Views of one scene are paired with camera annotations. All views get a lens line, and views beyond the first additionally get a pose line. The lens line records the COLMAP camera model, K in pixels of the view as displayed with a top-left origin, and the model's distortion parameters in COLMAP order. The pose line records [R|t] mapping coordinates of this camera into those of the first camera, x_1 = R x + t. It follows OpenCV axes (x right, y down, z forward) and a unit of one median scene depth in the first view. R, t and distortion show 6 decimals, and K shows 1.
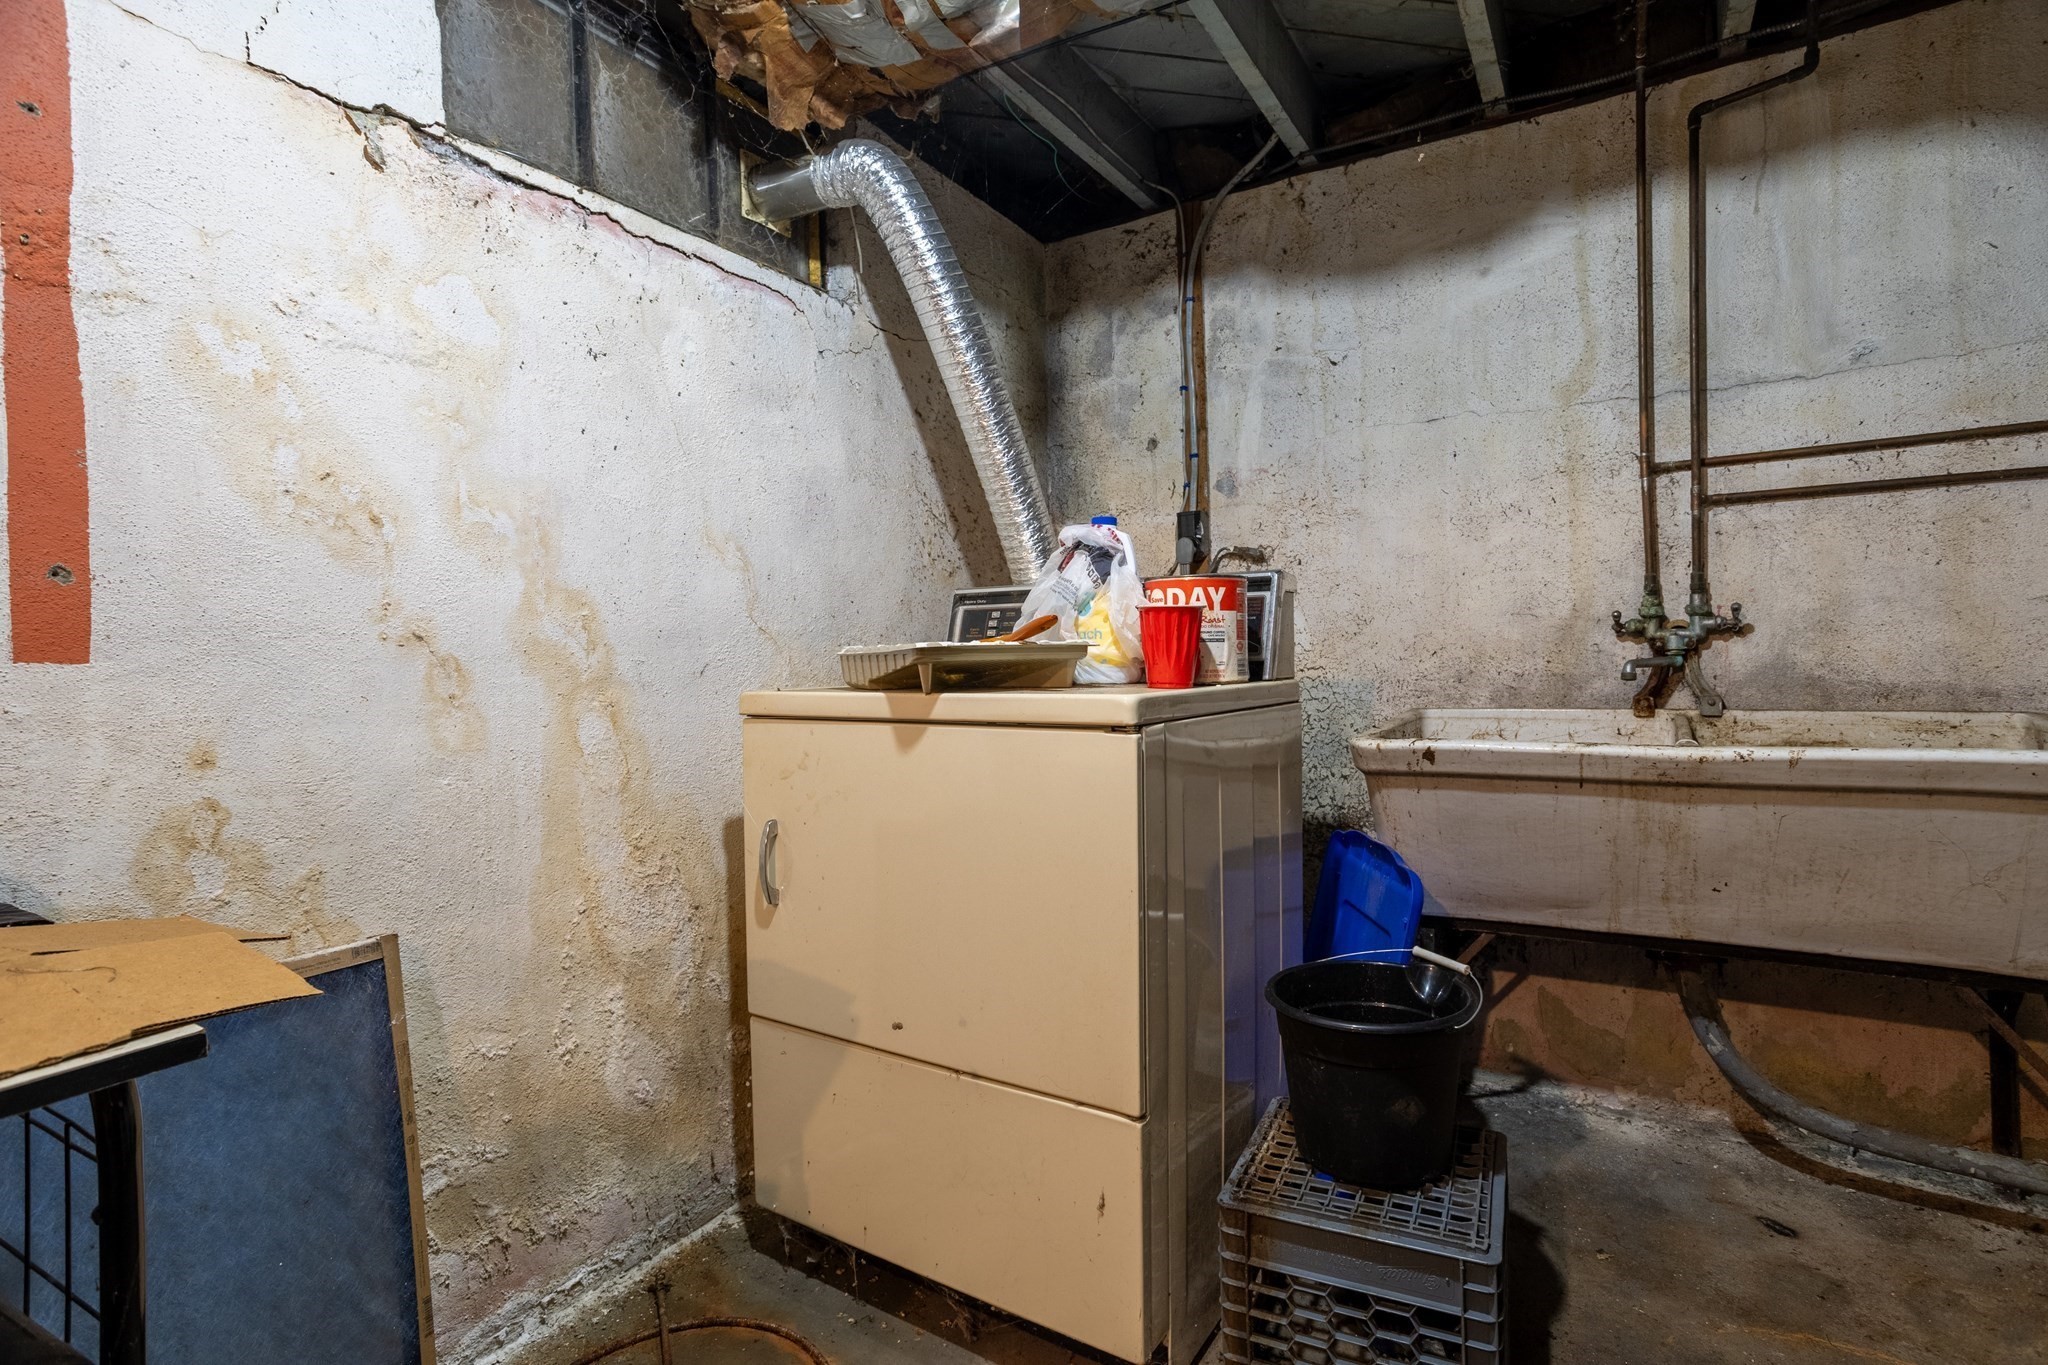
lens RADIAL K [[981.0, 0, 1020.5], [0, 981.0, 667.6], [0, 0, 1]] dist [-0.034364, 0.015135]
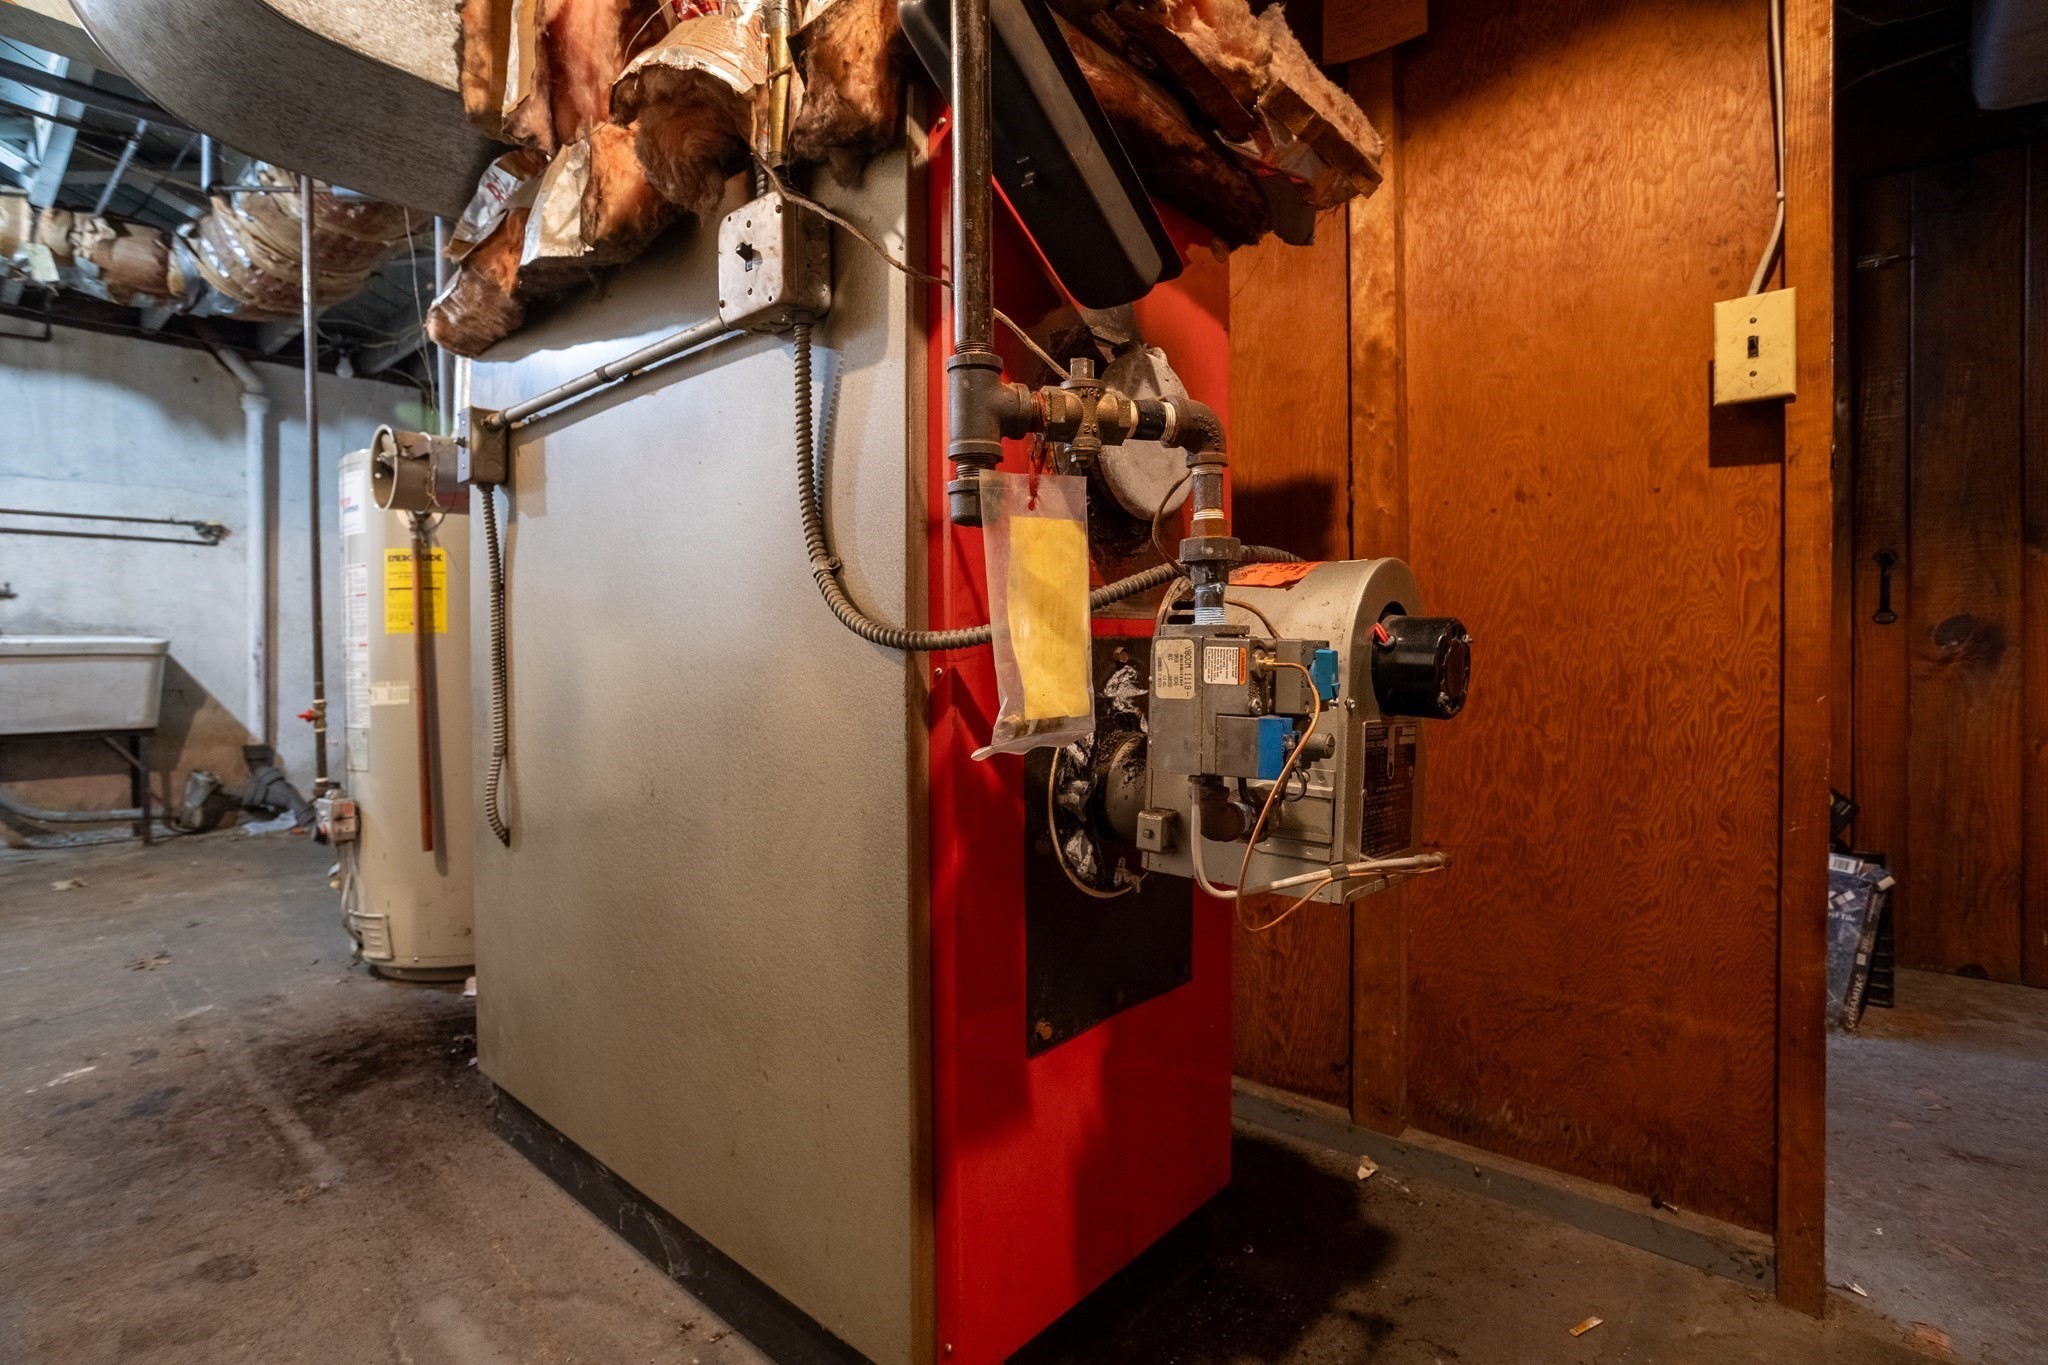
lens RADIAL K [[981.0, 0, 1020.5], [0, 981.0, 667.6], [0, 0, 1]] dist [-0.034364, 0.015135]
pose [[0.147670, 0.002980, 0.989032, -0.990028], [0.005707, 0.999976, -0.003865, 0.139020], [-0.989020, 0.006215, 0.147649, -1.471617]]
